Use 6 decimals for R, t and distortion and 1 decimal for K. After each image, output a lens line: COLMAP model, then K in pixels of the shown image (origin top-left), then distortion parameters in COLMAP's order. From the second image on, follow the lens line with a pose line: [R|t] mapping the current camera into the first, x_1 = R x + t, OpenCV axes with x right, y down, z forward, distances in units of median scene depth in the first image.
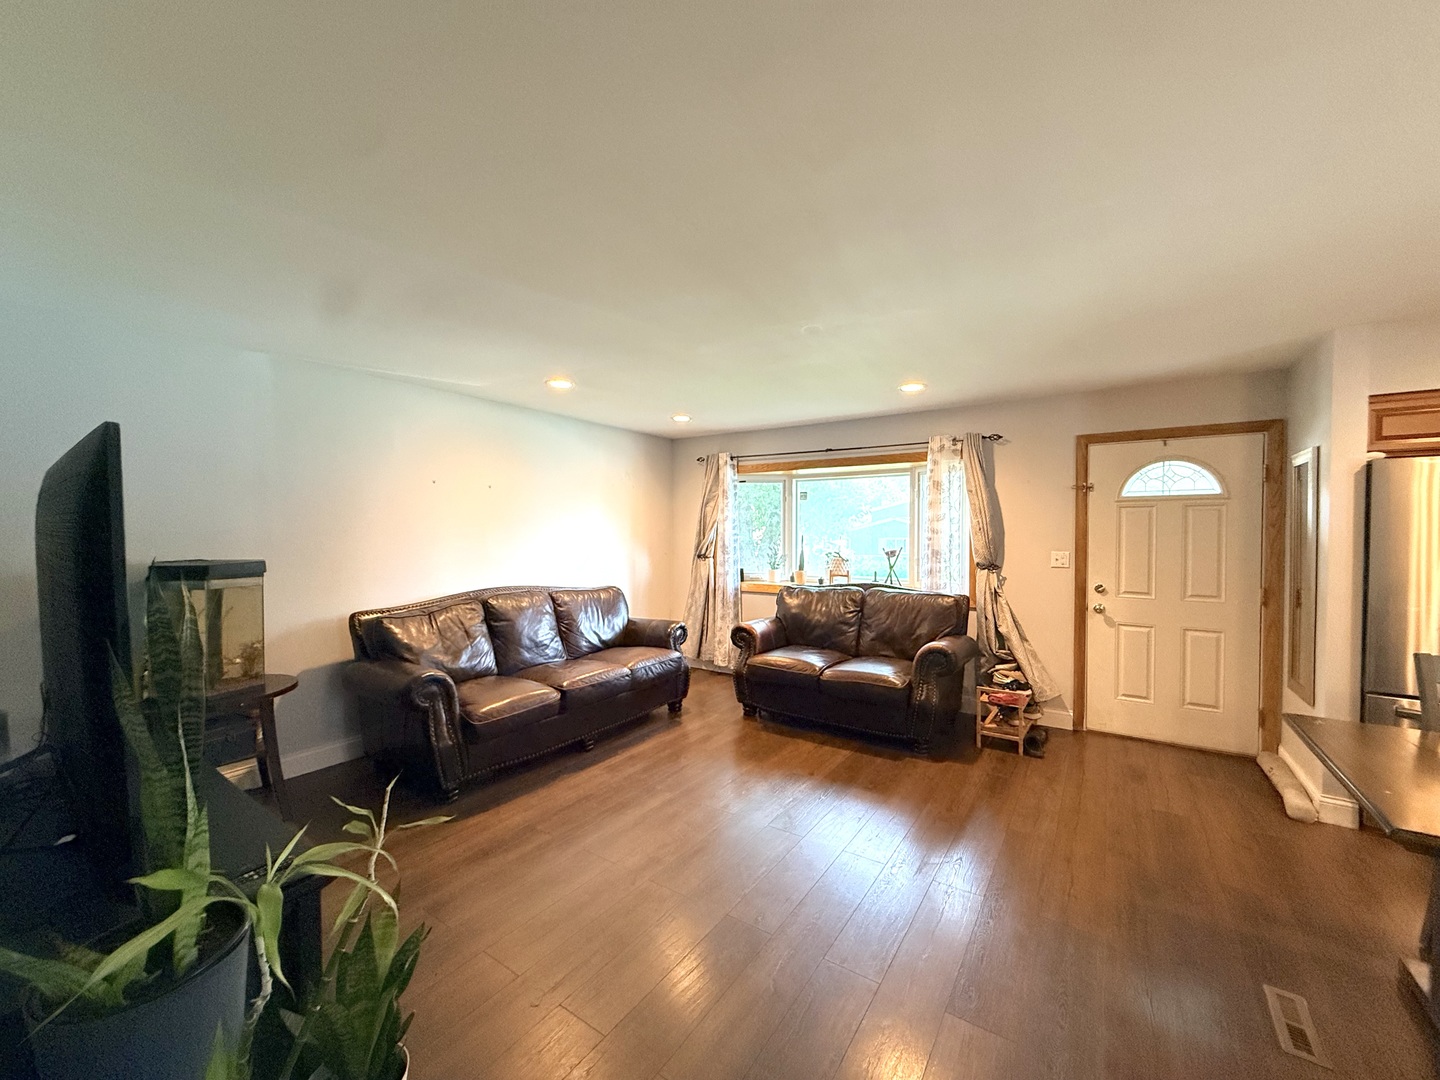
lens RADIAL K [[579.9, 0, 720.0], [0, 579.9, 540.0], [0, 0, 1]] dist [-0.000522, -0.000064]
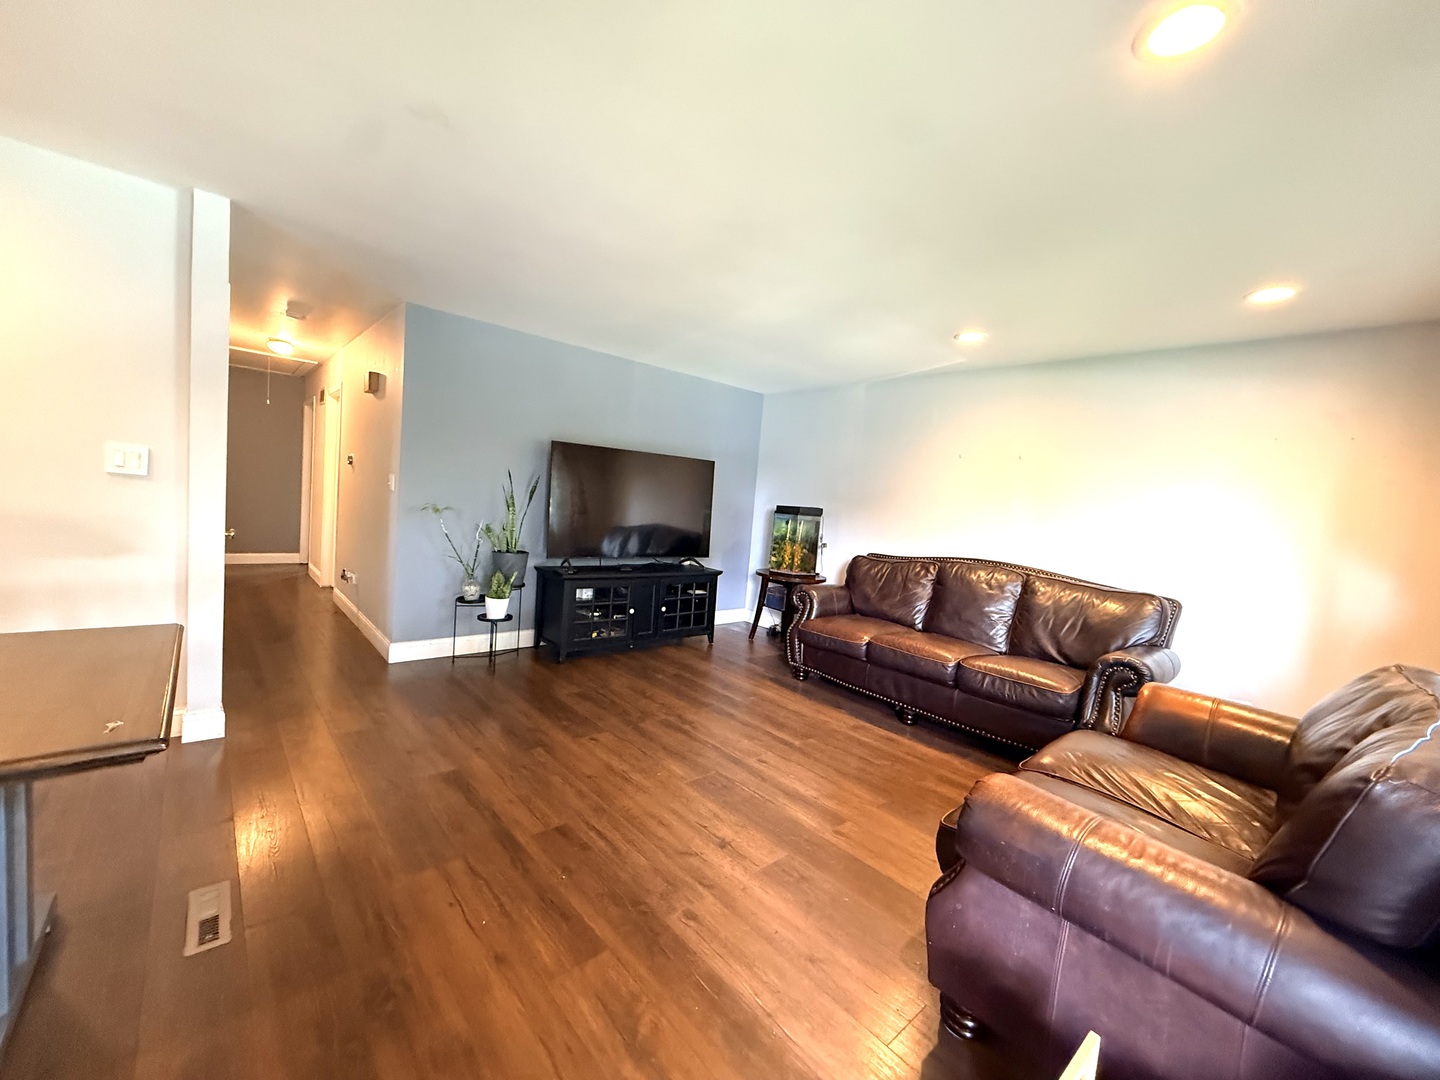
lens RADIAL K [[579.9, 0, 720.0], [0, 579.9, 540.0], [0, 0, 1]] dist [-0.000522, -0.000064]
pose [[-0.236287, 0.058100, -0.969945, 0.926022], [-0.107301, 0.990546, 0.085473, 0.015561], [0.965740, 0.124273, -0.227819, 1.078149]]
